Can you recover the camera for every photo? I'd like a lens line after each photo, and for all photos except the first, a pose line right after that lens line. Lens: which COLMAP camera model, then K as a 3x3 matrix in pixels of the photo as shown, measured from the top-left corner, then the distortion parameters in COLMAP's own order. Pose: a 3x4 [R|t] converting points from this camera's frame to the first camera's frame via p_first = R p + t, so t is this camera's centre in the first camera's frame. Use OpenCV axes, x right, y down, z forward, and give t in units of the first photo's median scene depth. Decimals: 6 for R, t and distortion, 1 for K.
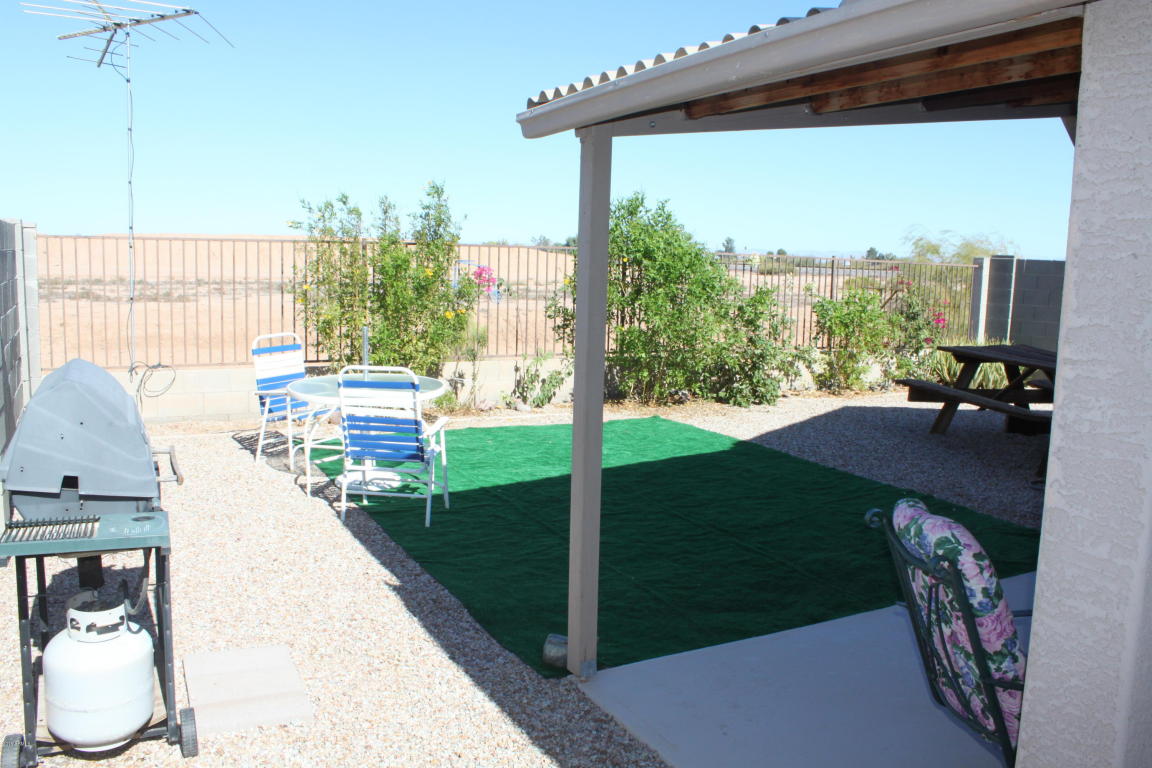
lens RADIAL K [[955.2, 0, 584.8], [0, 955.2, 383.8], [0, 0, 1]] dist [-0.160786, 0.150817]
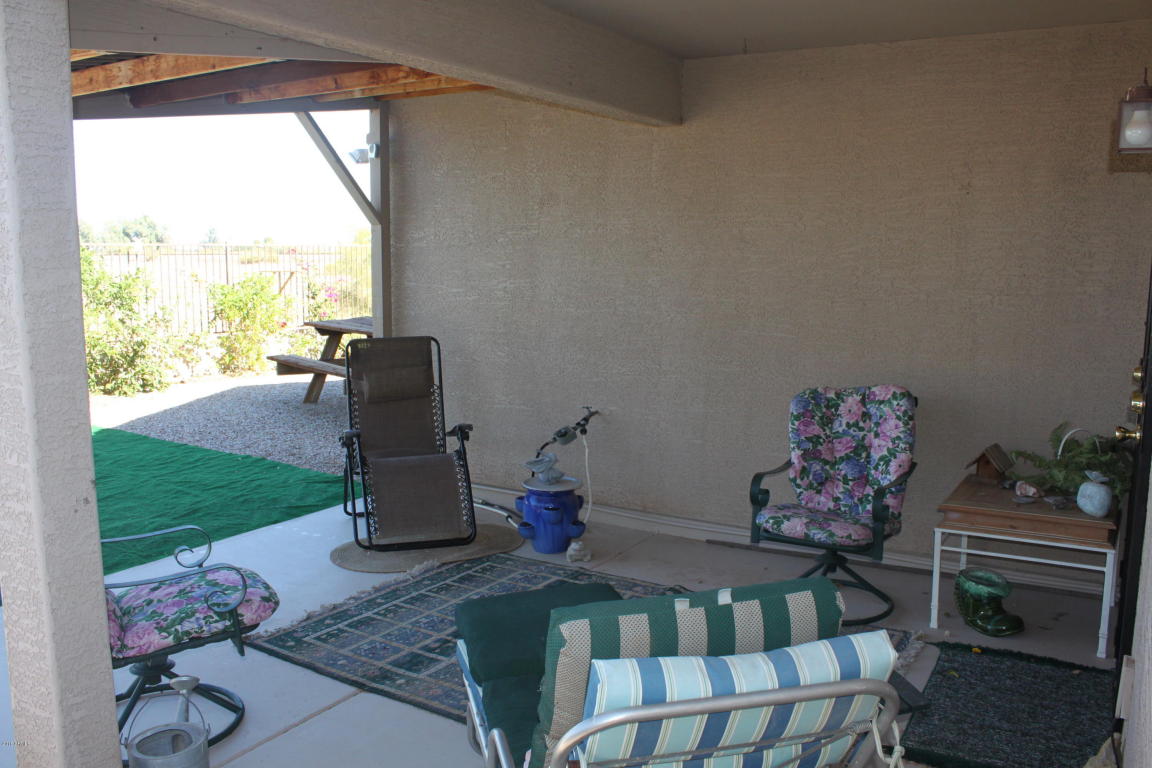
lens RADIAL K [[955.2, 0, 584.8], [0, 955.2, 383.8], [0, 0, 1]] dist [-0.160786, 0.150817]
pose [[0.865005, -0.090903, 0.493460, 0.102062], [0.083592, 0.995816, 0.036914, 0.015299], [-0.494751, 0.009318, 0.868985, -0.086513]]
